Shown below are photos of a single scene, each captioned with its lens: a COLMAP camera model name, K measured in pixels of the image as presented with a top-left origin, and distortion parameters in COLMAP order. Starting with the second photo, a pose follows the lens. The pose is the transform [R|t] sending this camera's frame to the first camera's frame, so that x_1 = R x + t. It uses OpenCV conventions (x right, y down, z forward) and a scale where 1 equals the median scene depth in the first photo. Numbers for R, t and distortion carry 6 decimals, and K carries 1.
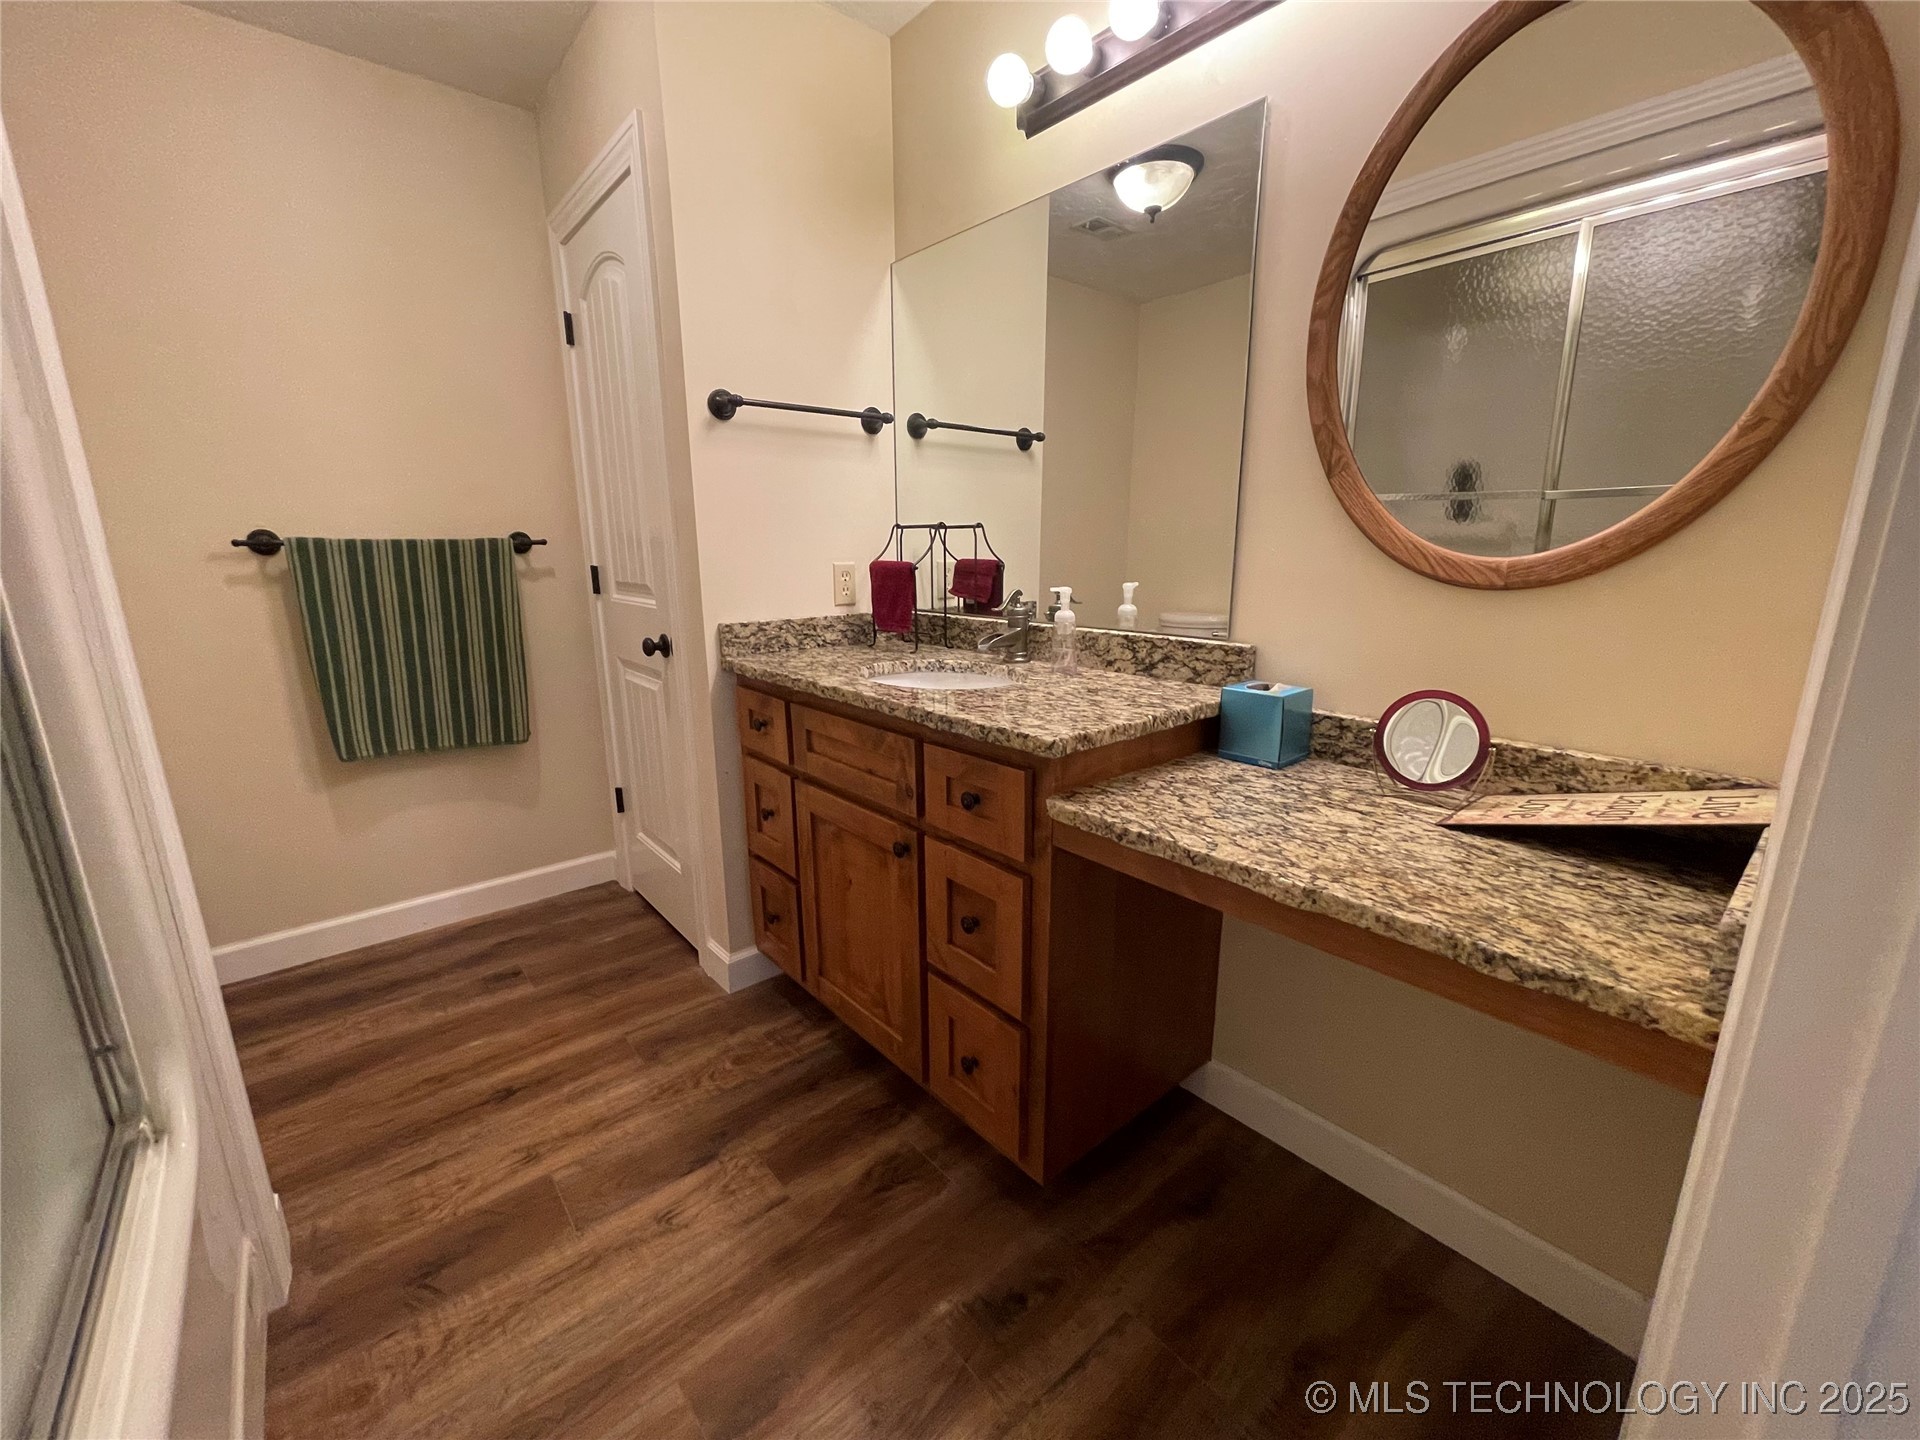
lens RADIAL K [[776.1, 0, 965.3], [0, 776.1, 727.6], [0, 0, 1]] dist [-0.004030, 0.001128]
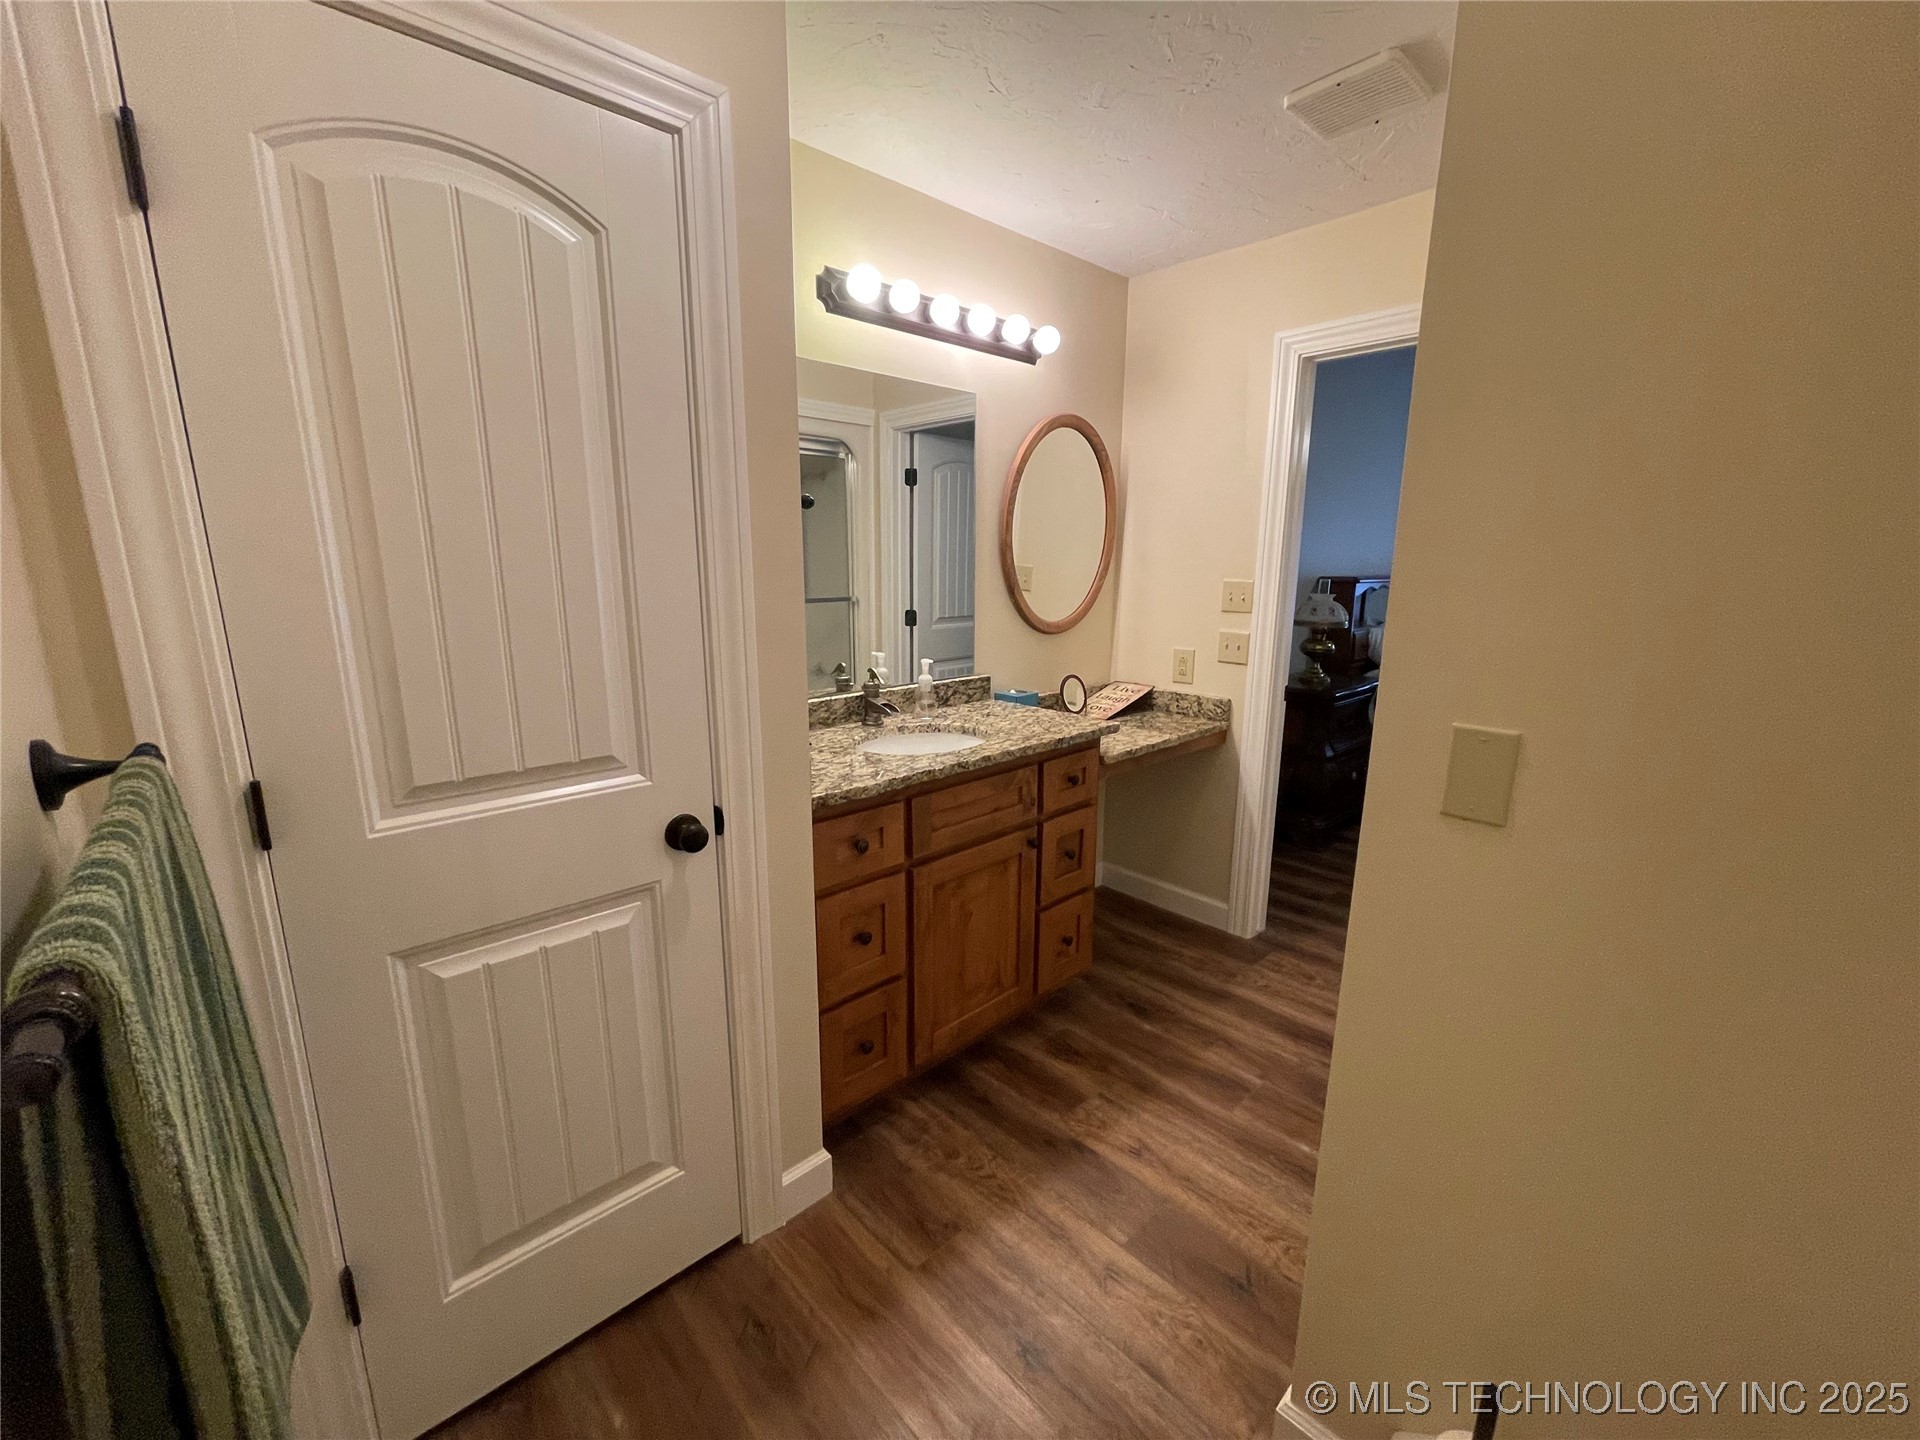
lens RADIAL K [[776.1, 0, 966.1], [0, 776.1, 721.7], [0, 0, 1]] dist [-0.004030, 0.001128]
pose [[-0.053286, -0.197780, 0.978797, -1.436563], [0.221047, 0.953537, 0.204710, -0.382288], [-0.973806, 0.227269, -0.007091, 1.060786]]
